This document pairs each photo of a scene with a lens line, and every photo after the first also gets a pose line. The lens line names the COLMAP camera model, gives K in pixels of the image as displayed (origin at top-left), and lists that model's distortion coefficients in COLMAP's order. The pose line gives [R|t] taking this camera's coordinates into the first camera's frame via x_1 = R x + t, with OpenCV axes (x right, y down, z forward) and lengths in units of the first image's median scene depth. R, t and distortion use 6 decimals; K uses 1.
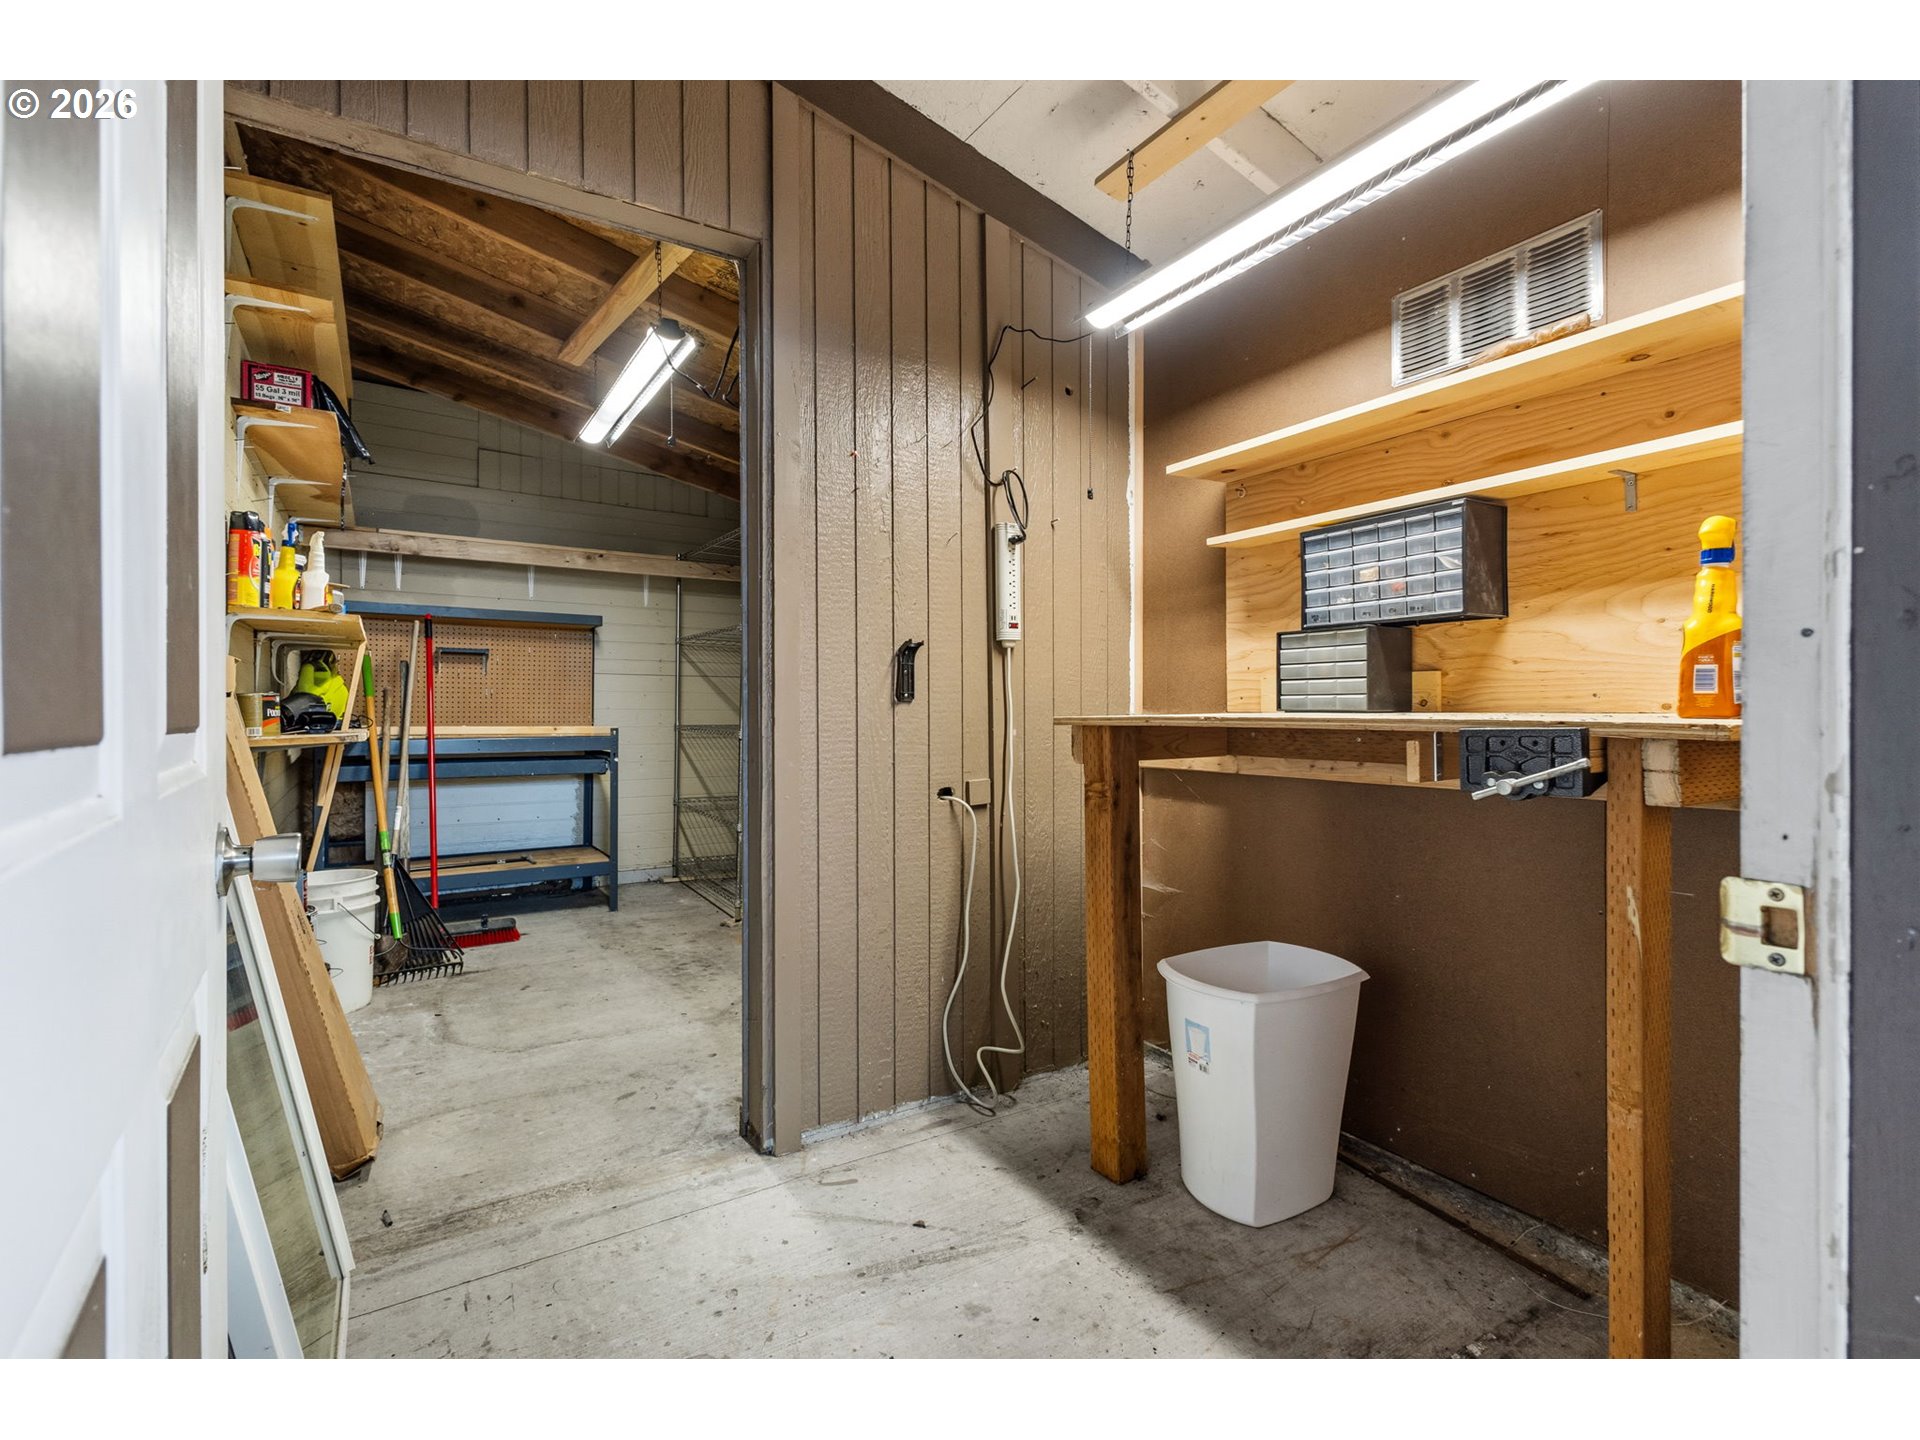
lens RADIAL K [[890.1, 0, 963.7], [0, 890.1, 713.1], [0, 0, 1]] dist [0.006091, -0.002206]
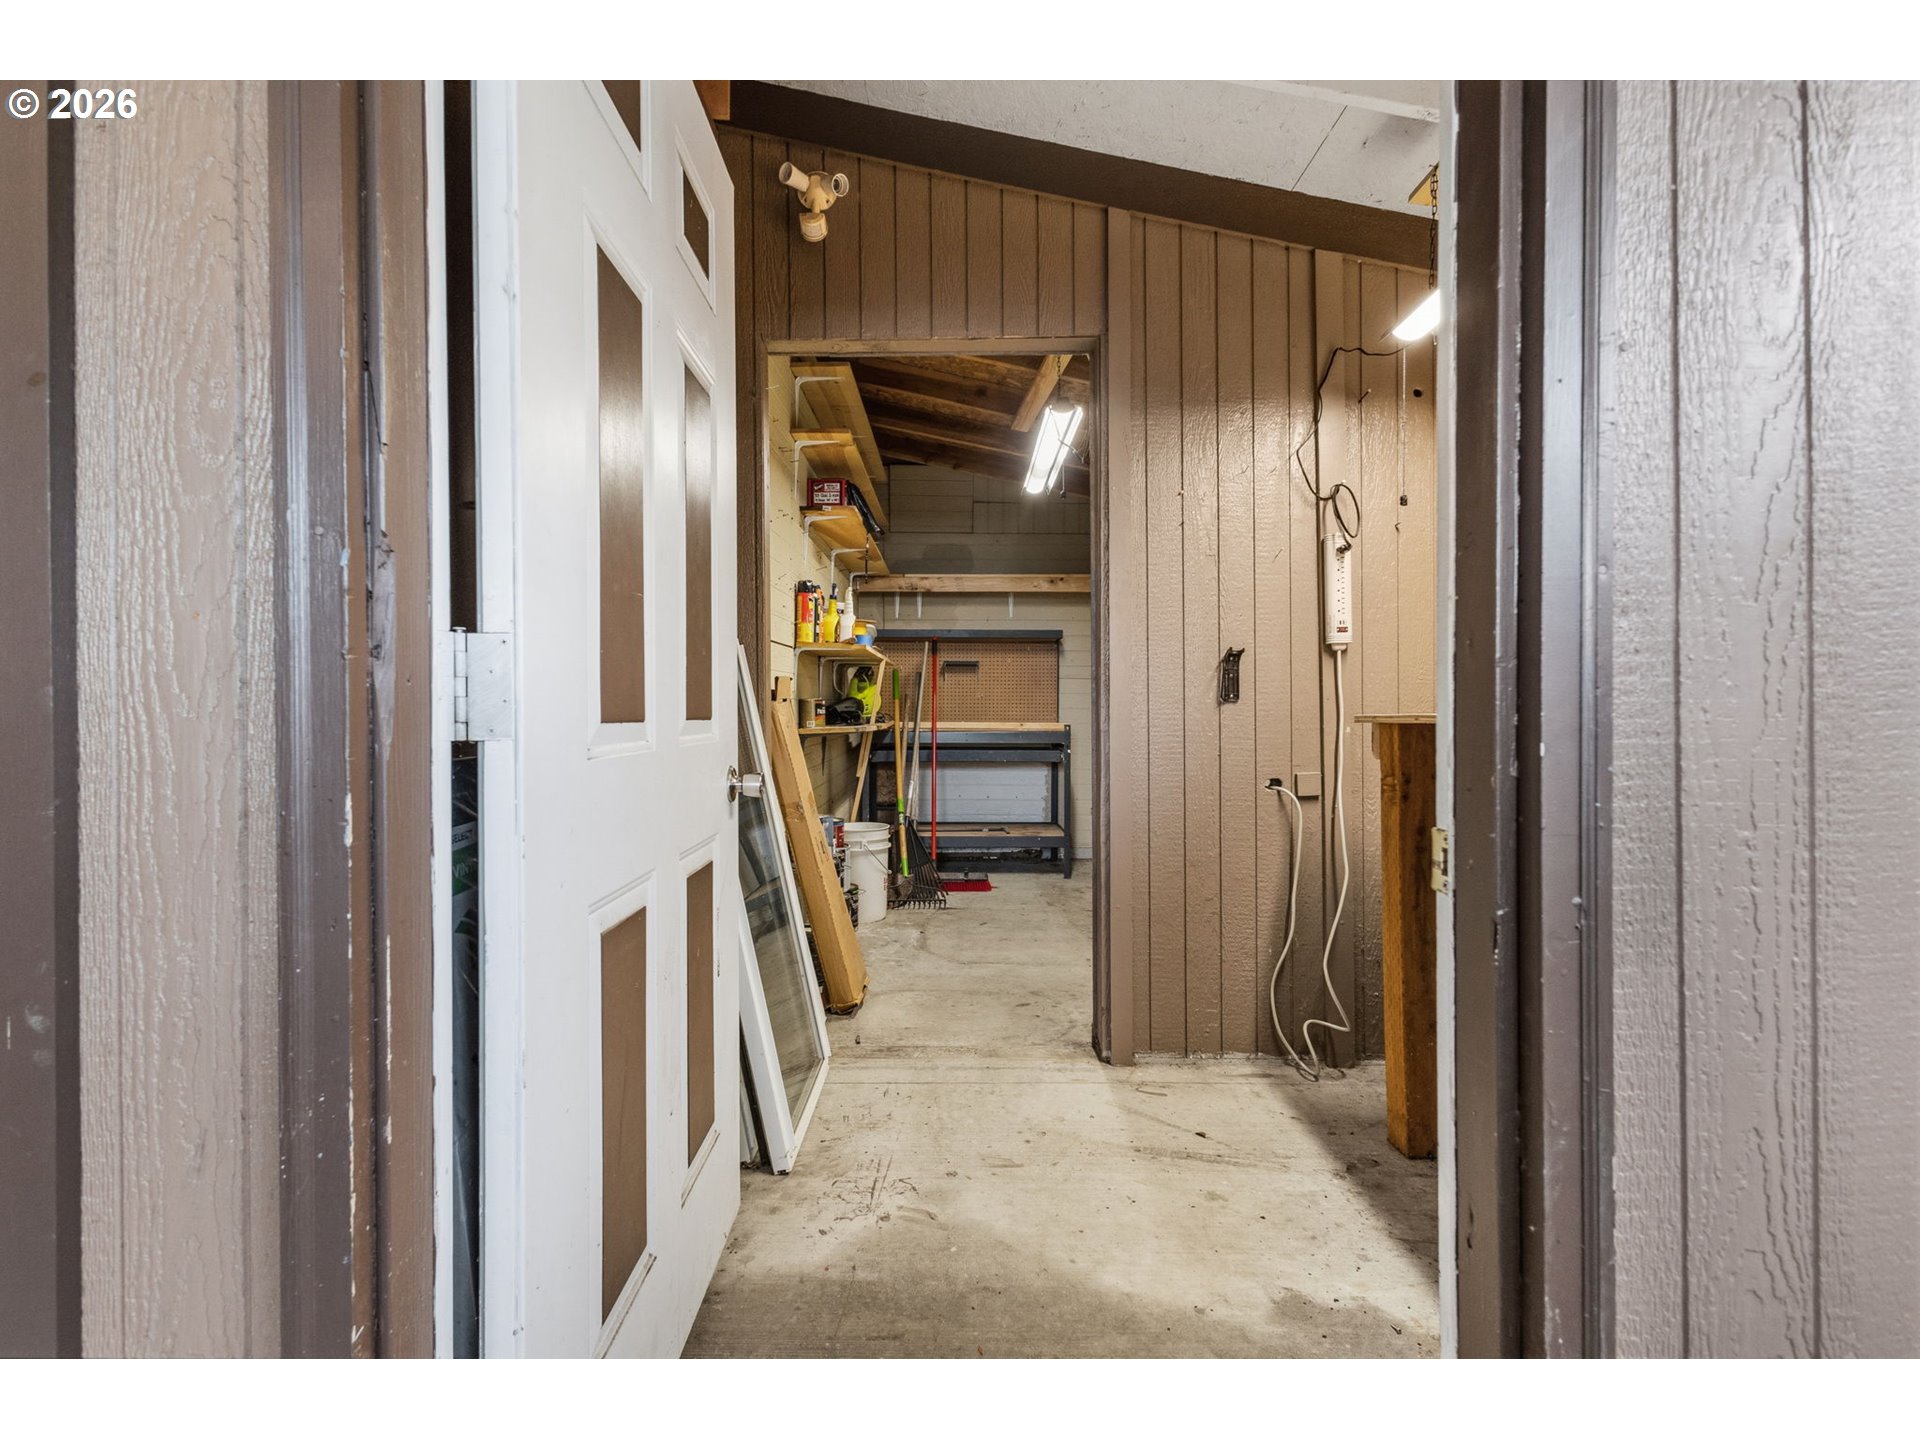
lens RADIAL K [[890.1, 0, 956.1], [0, 890.1, 718.7], [0, 0, 1]] dist [0.006091, -0.002206]
pose [[0.838779, 0.004585, -0.544453, 0.241185], [-0.000780, 0.999974, 0.007219, 0.000780], [0.544472, -0.005630, 0.838760, -0.141358]]
